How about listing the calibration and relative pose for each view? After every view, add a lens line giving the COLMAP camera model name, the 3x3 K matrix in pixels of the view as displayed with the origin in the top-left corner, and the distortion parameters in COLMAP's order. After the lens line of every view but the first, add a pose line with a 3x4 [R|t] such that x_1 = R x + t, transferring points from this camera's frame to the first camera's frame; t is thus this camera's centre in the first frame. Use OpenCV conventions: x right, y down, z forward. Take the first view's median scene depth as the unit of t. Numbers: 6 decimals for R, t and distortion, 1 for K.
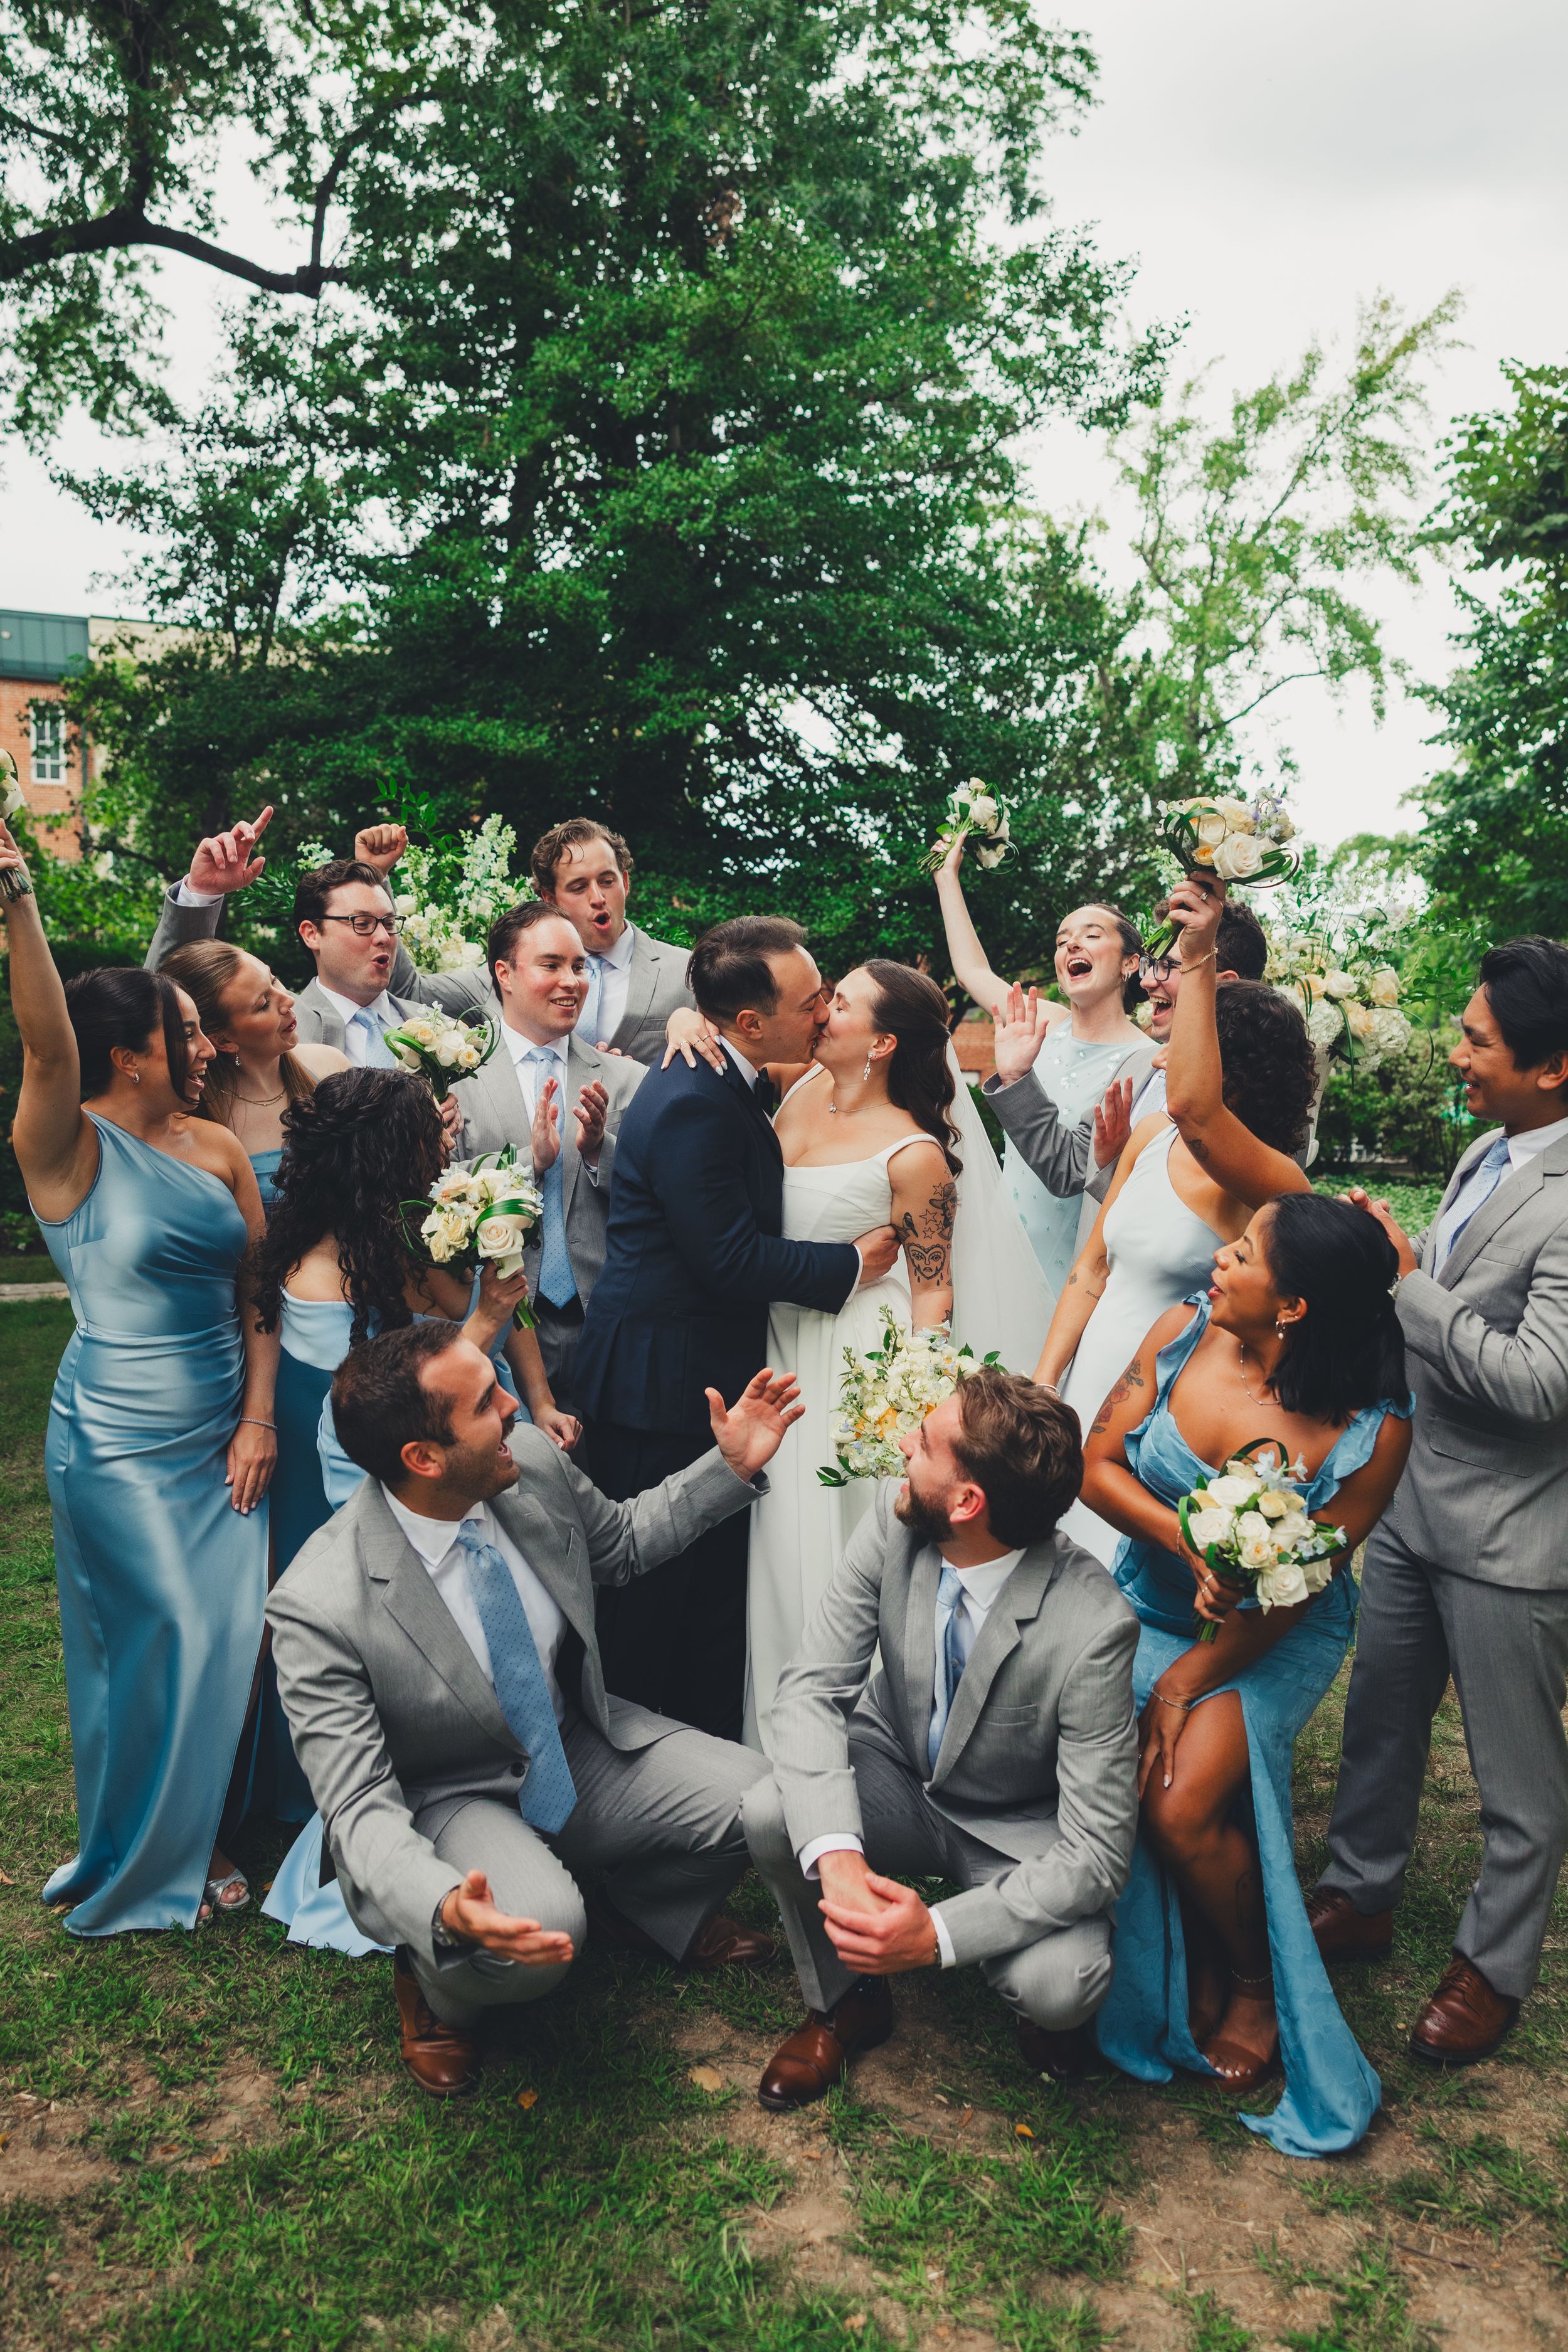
lens RADIAL K [[2028.6, 0, 784.0], [0, 2028.6, 1176.0], [0, 0, 1]] dist [0.011427, 0.015553]
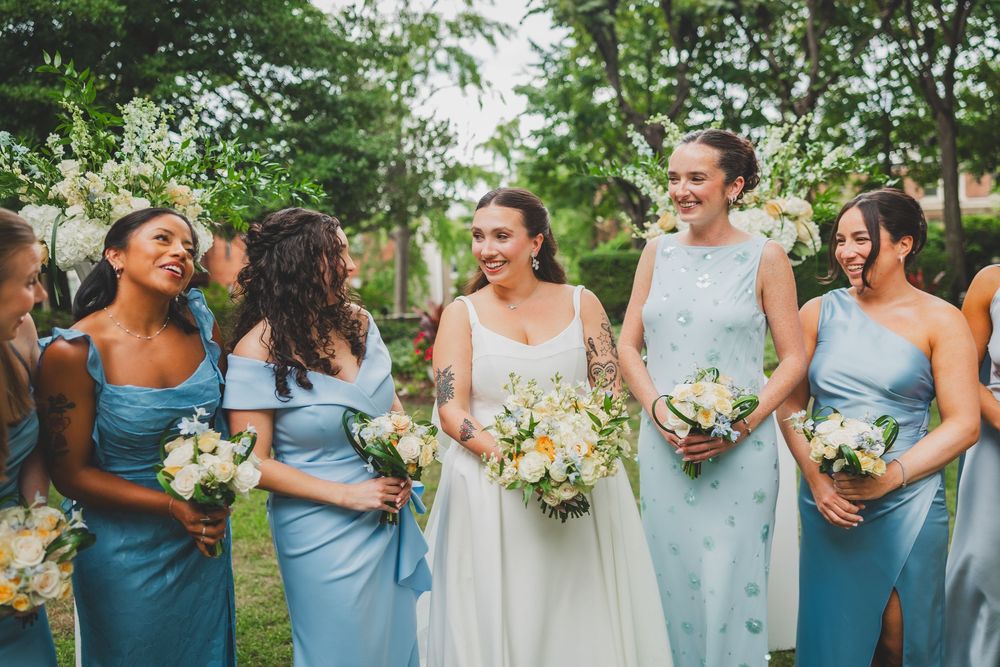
lens RADIAL K [[880.2, 0, 487.3], [0, 880.2, 333.1], [0, 0, 1]] dist [0.008150, 0.007780]
pose [[0.943000, -0.073762, 0.324515, -0.030553], [0.068302, 0.997266, 0.028201, -0.008605], [-0.325708, -0.004429, 0.945460, 0.102994]]
